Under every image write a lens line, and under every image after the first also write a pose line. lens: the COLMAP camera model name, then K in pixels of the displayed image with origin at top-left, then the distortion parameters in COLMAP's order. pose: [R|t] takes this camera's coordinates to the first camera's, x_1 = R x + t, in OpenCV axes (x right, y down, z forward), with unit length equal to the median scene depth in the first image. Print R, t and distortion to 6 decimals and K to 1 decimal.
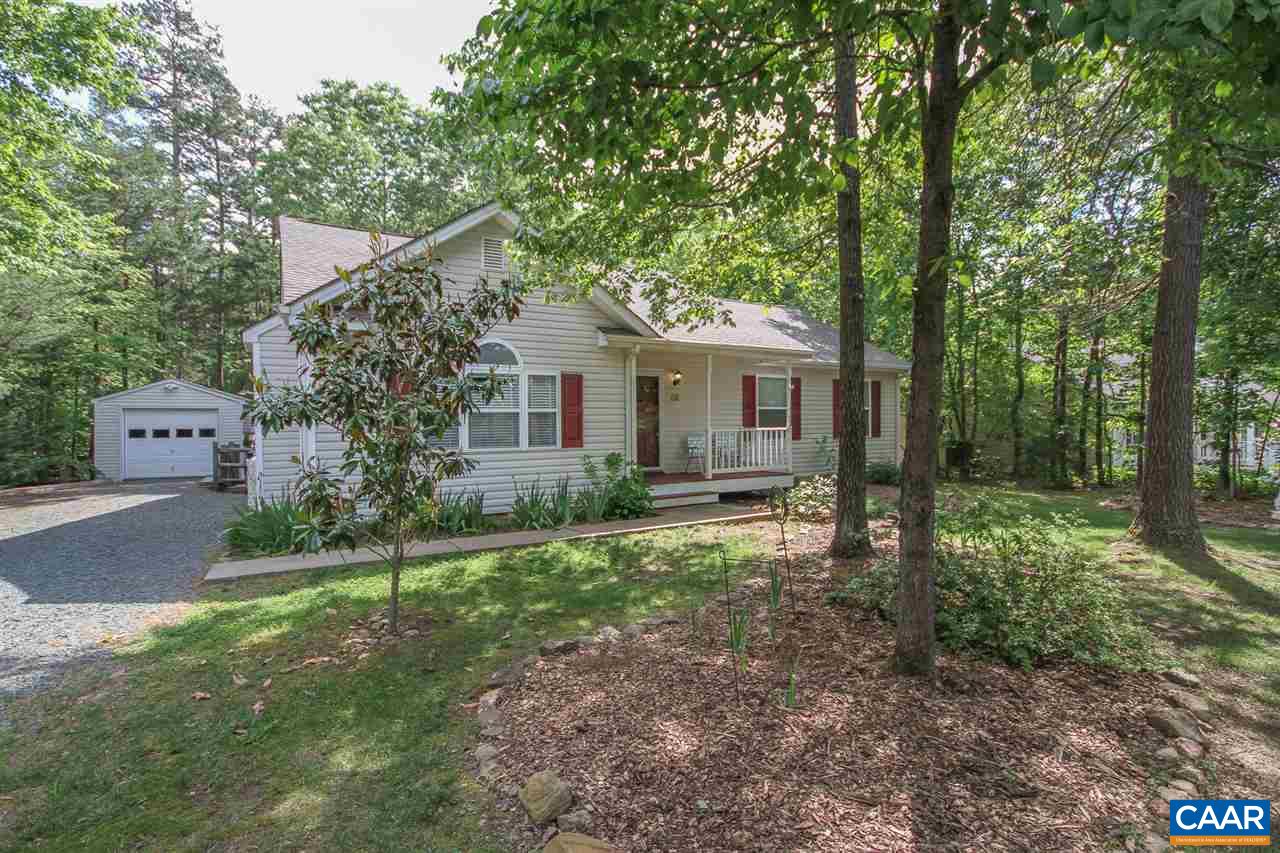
lens RADIAL K [[600.0, 0, 641.2], [0, 600.0, 435.1], [0, 0, 1]] dist [0.000666, -0.000096]
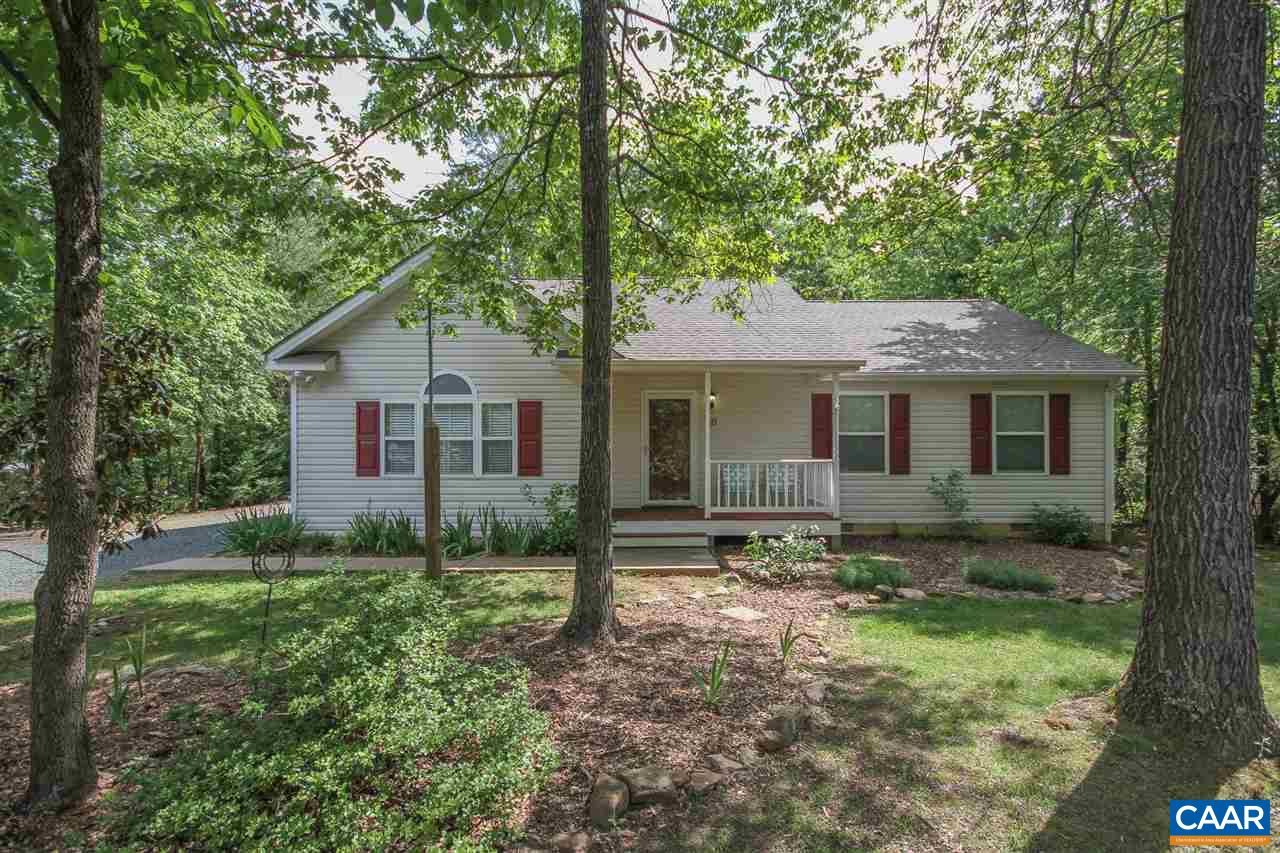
lens RADIAL K [[600.0, 0, 641.2], [0, 600.0, 435.1], [0, 0, 1]] dist [0.000666, -0.000096]
pose [[0.866418, 0.000481, -0.499318, 0.567994], [-0.018113, 0.999372, -0.030467, -0.021492], [0.498990, 0.035442, 0.865883, 0.262963]]
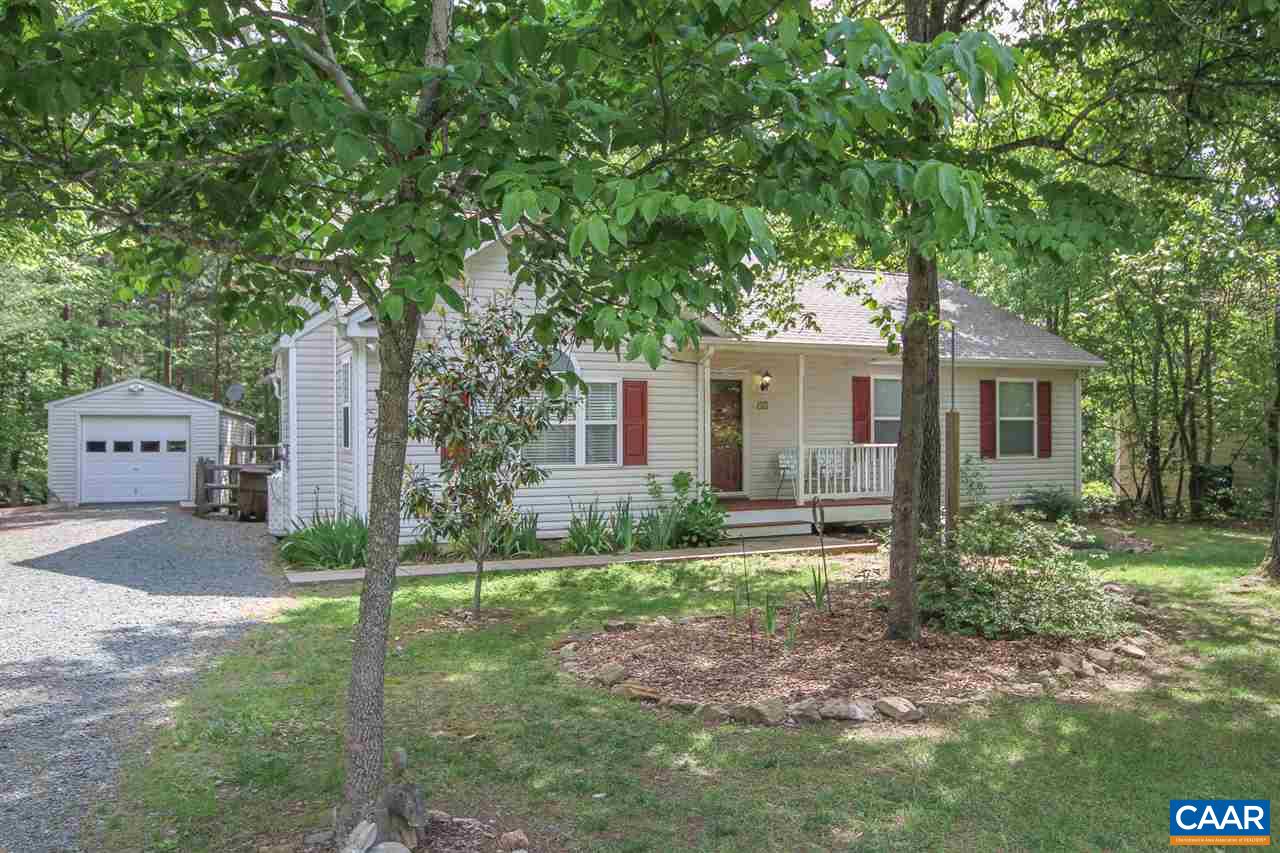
lens RADIAL K [[936.8, 0, 645.0], [0, 936.8, 423.9], [0, 0, 1]] dist [0.017895, 0.007504]
pose [[0.994234, 0.003792, -0.107164, 0.047420], [-0.007231, 0.999471, -0.031723, 0.004176], [0.106987, 0.032315, 0.993735, -0.369209]]
